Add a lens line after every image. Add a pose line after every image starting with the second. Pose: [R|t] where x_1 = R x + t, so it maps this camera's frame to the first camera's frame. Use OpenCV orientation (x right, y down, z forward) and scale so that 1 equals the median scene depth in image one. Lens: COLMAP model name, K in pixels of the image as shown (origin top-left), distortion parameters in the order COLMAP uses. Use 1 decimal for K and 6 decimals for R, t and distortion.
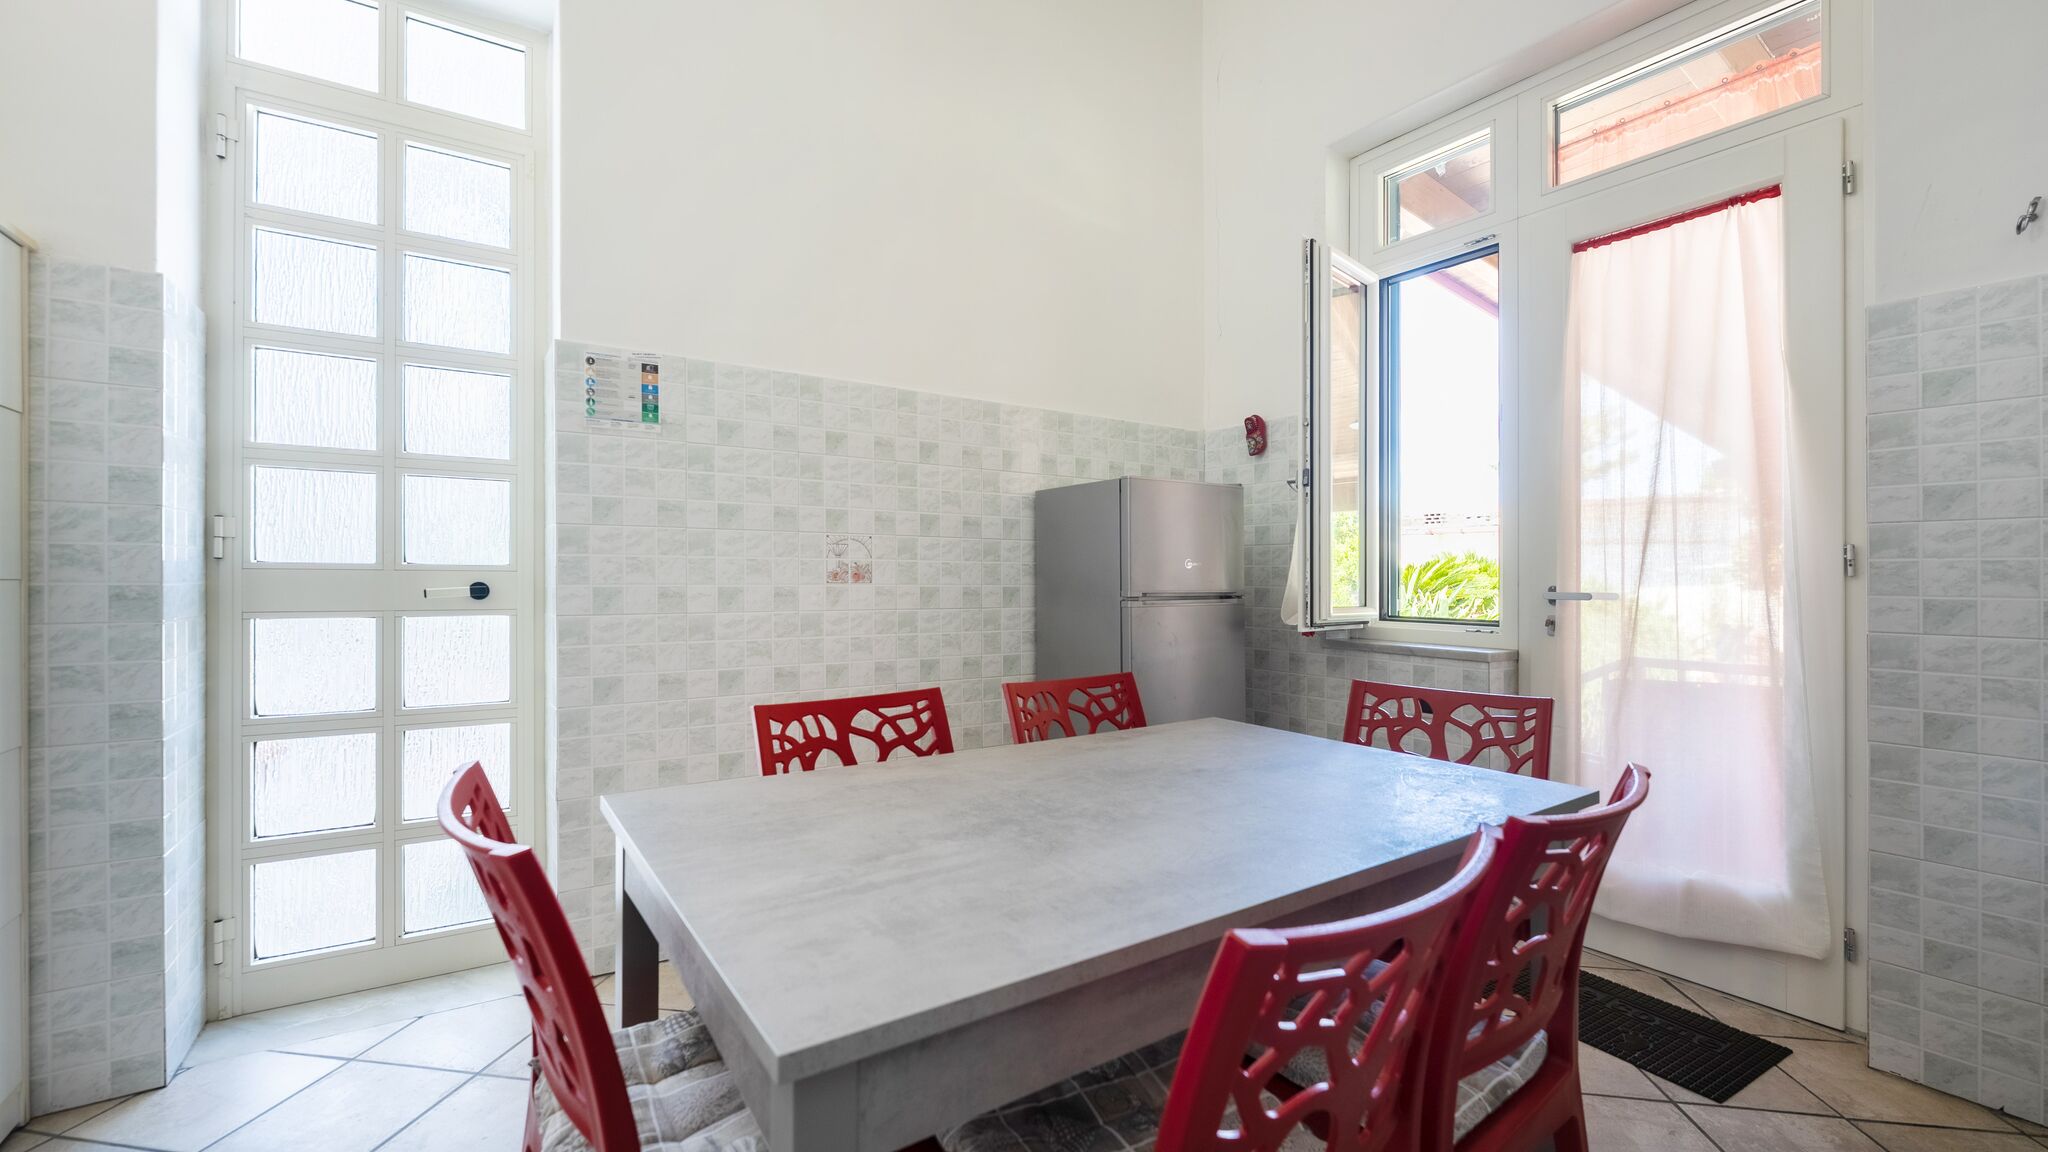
lens RADIAL K [[836.8, 0, 1014.0], [0, 836.8, 572.6], [0, 0, 1]] dist [-0.001260, 0.000018]
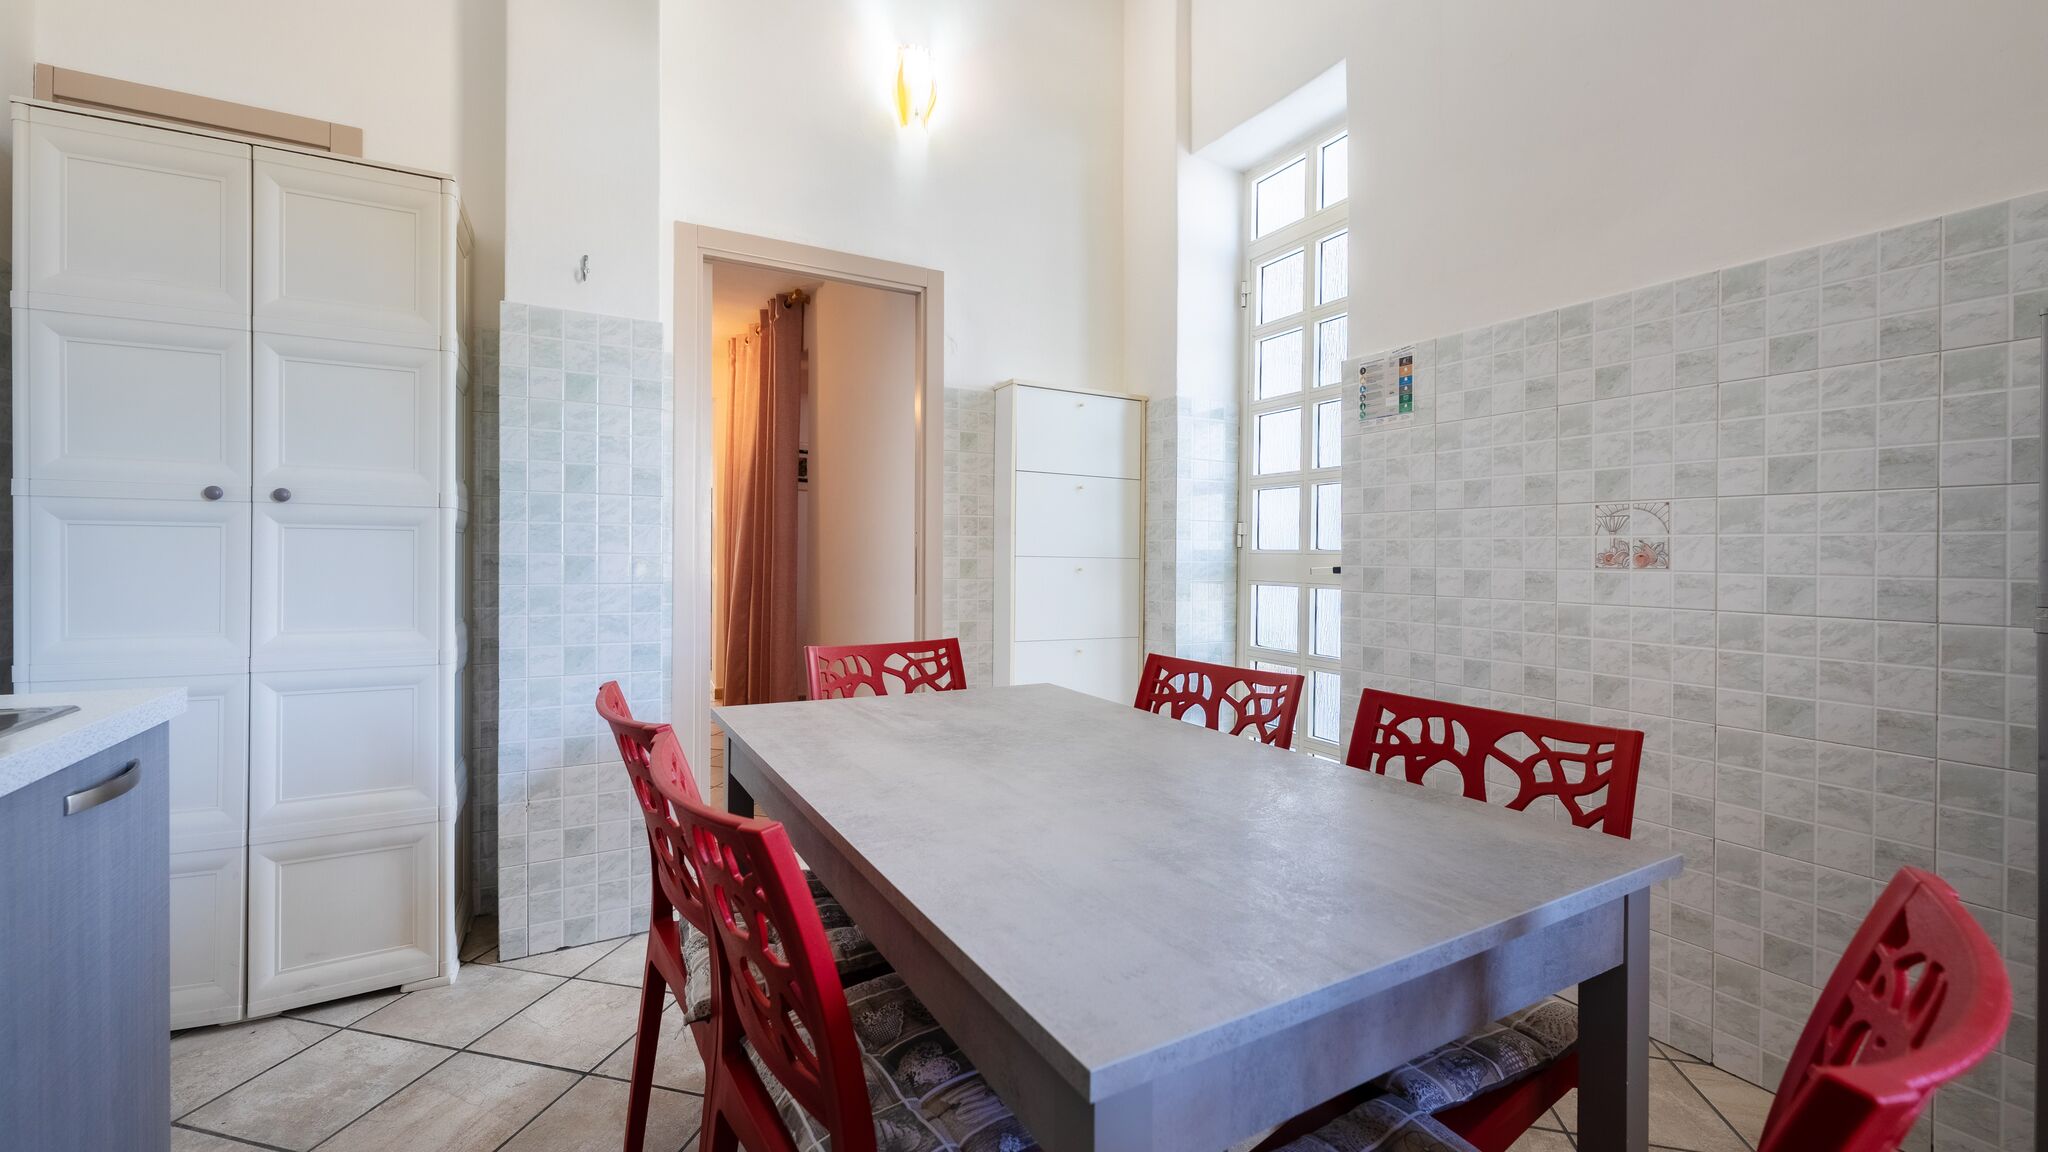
lens RADIAL K [[836.8, 0, 991.2], [0, 836.8, 557.7], [0, 0, 1]] dist [-0.001260, 0.000018]
pose [[-0.104804, -0.005298, -0.994479, 0.646260], [-0.009342, 0.999947, -0.004342, 0.012655], [0.994449, 0.008835, -0.104848, 0.577053]]
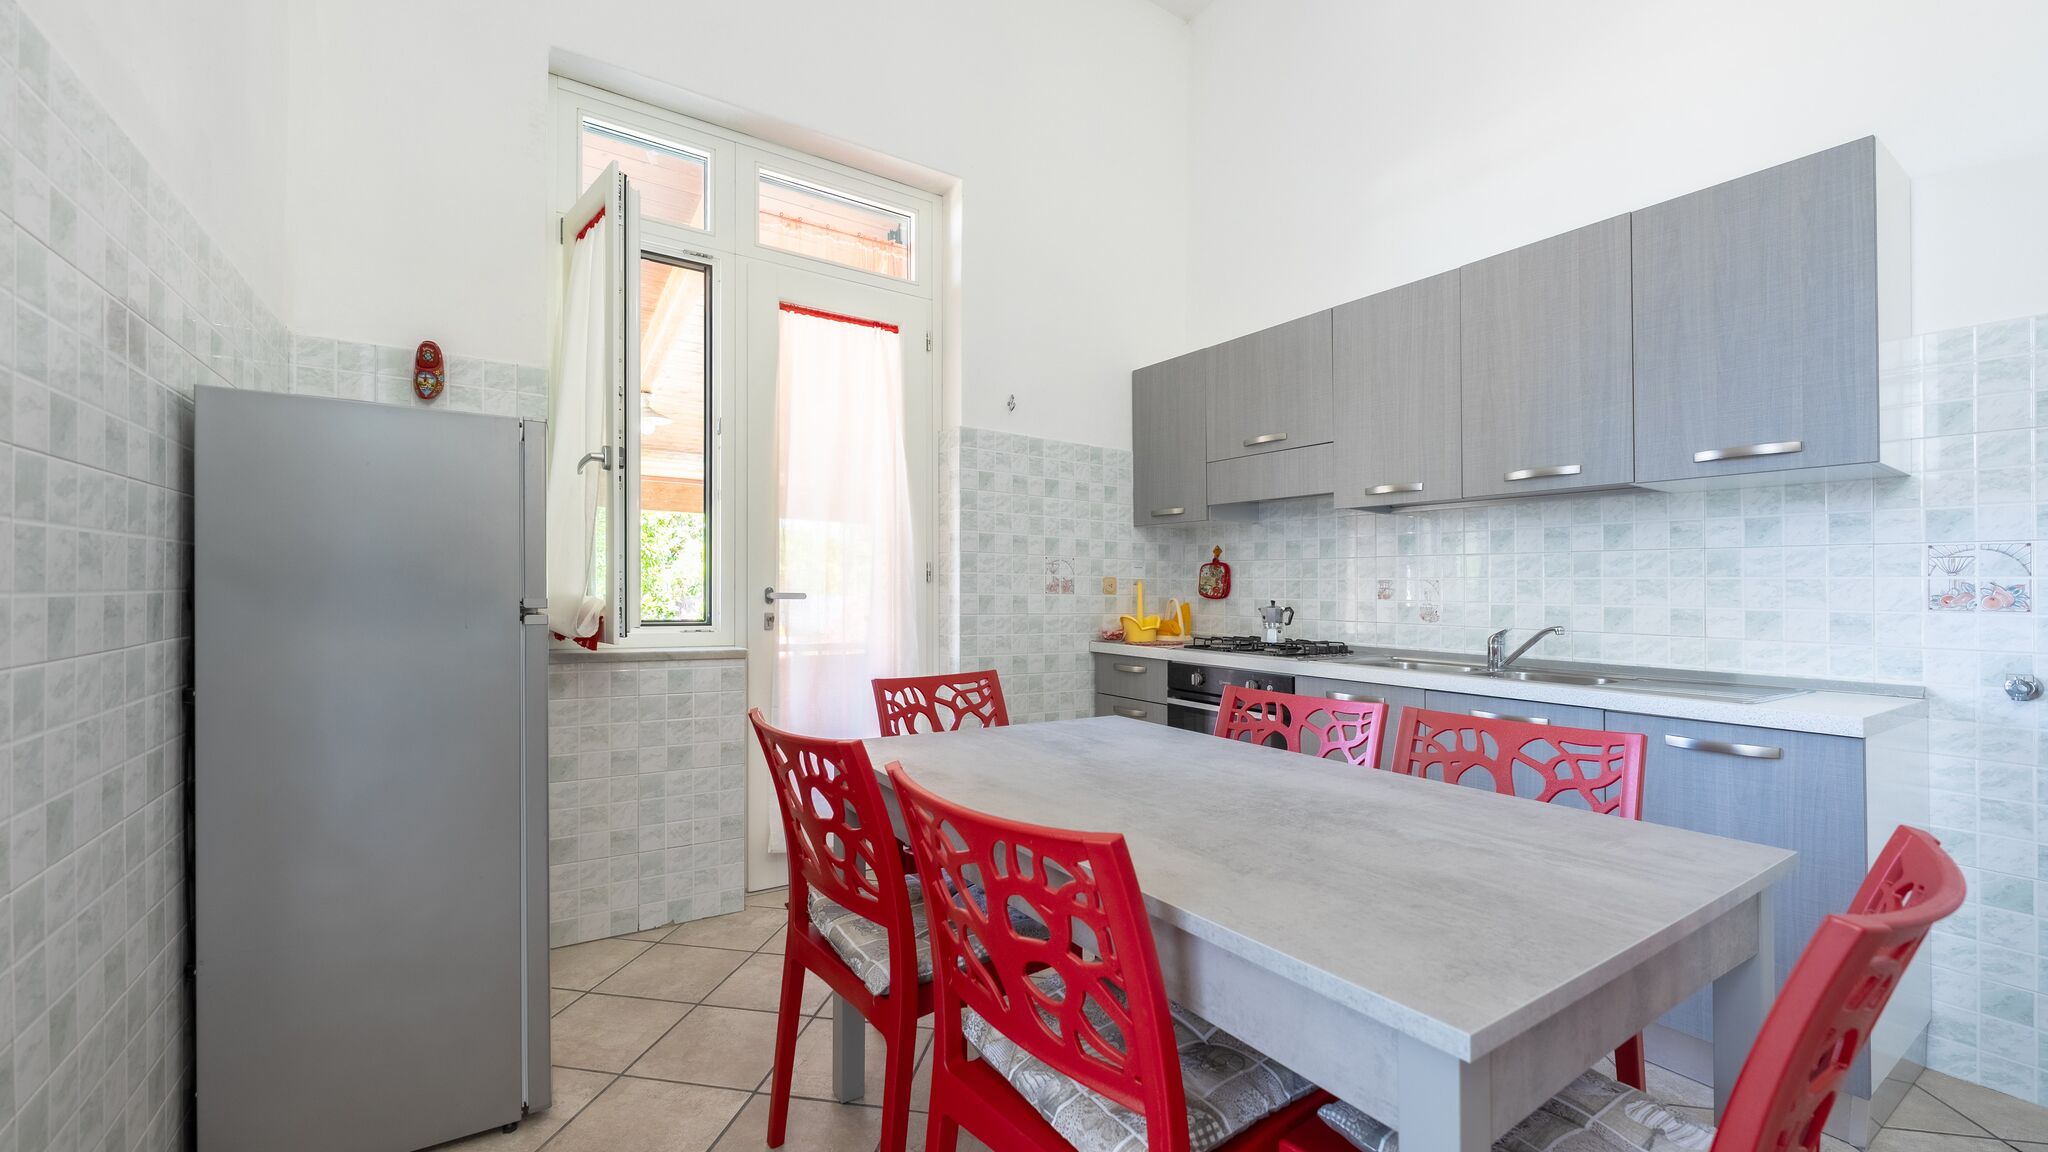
lens RADIAL K [[836.8, 0, 1017.3], [0, 836.8, 559.9], [0, 0, 1]] dist [-0.001260, 0.000018]
pose [[0.004004, 0.026358, 0.999645, -0.548138], [-0.021145, 0.999431, -0.026267, 0.001656], [-0.999768, -0.021032, 0.004559, 0.693415]]
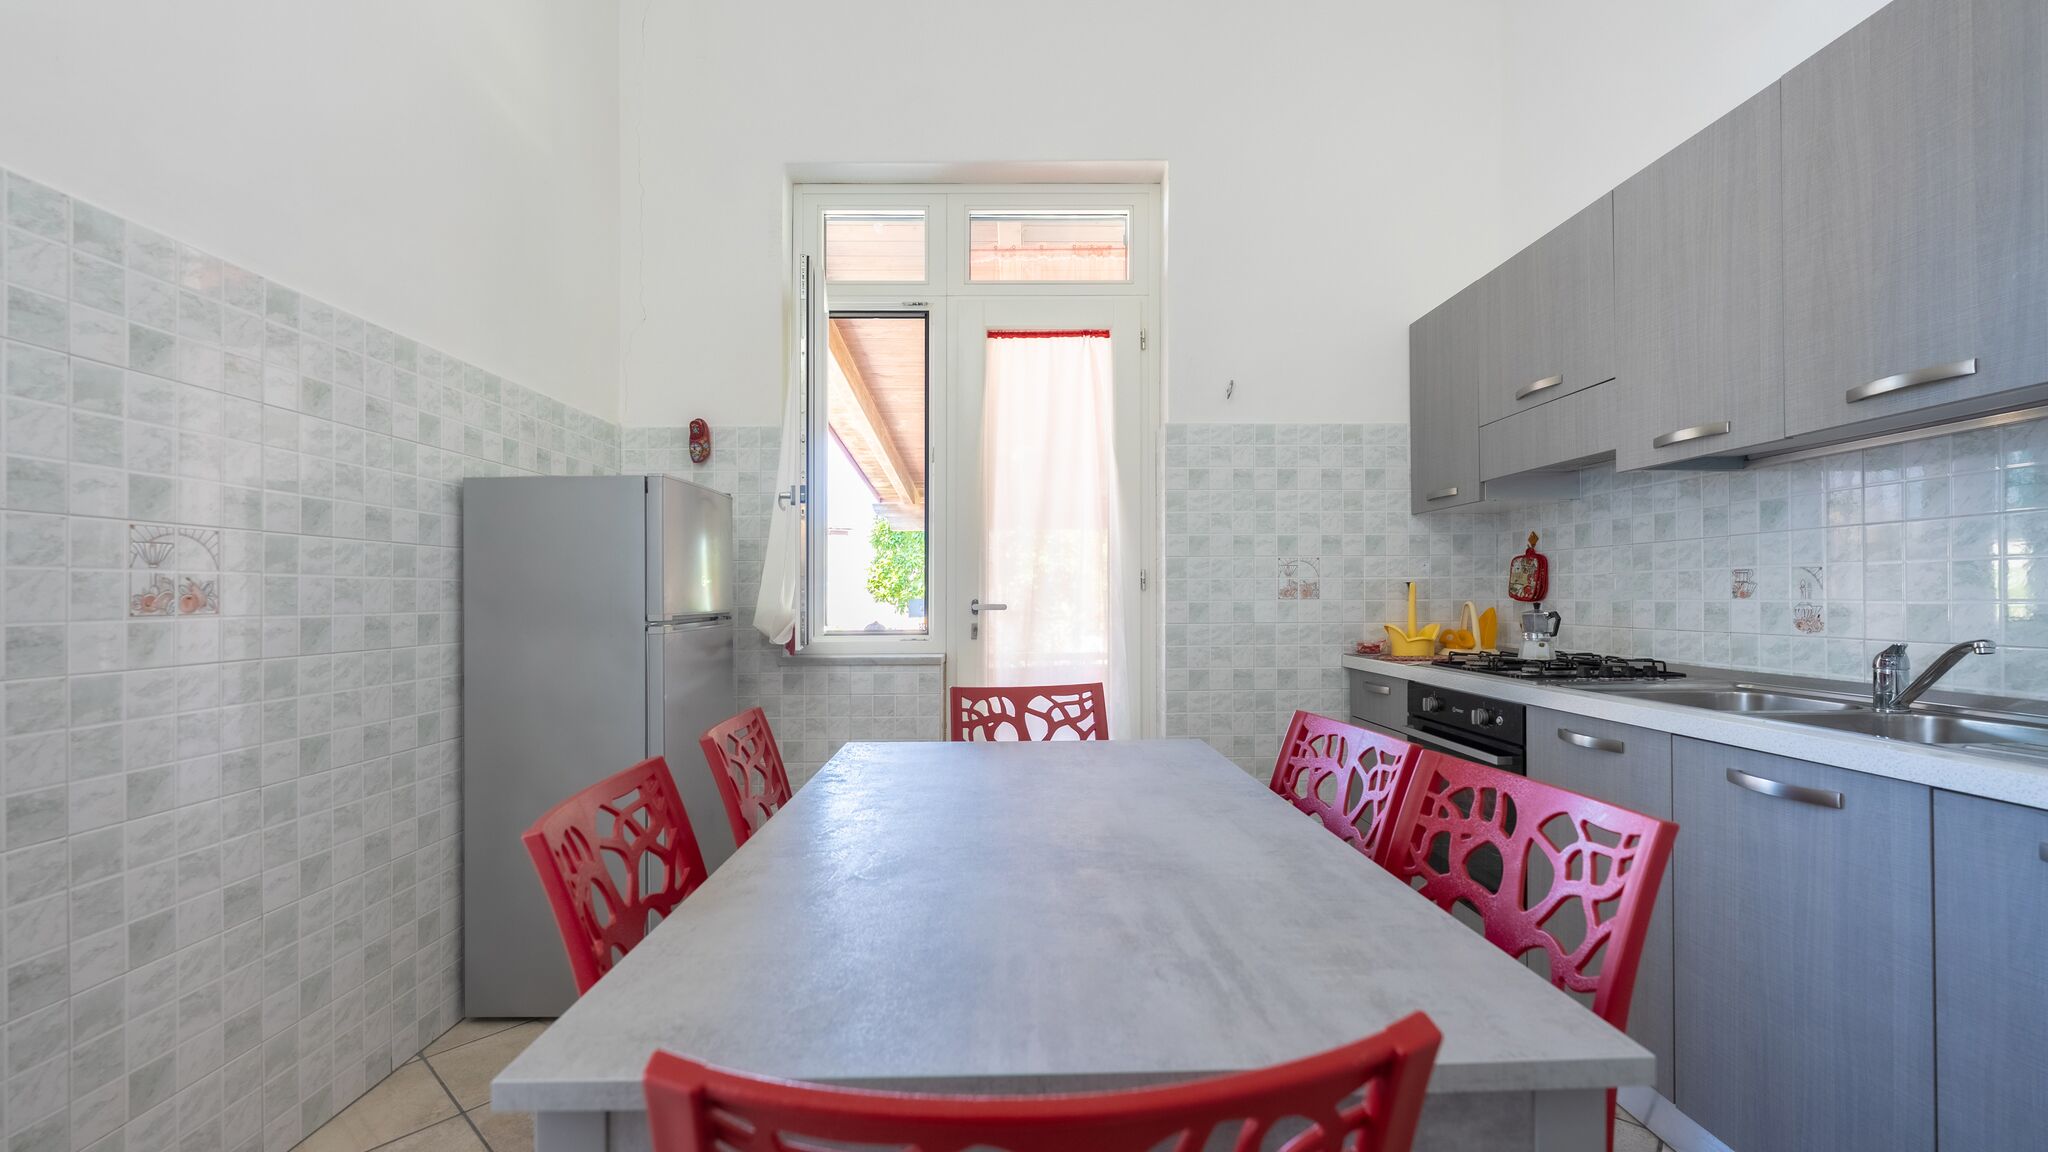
lens RADIAL K [[836.8, 0, 1023.8], [0, 836.8, 587.9], [0, 0, 1]] dist [-0.001260, 0.000018]
pose [[0.544115, -0.004437, 0.838999, -0.387863], [0.009034, 0.999959, -0.000570, 0.000210], [-0.838962, 0.007890, 0.544133, 0.274327]]
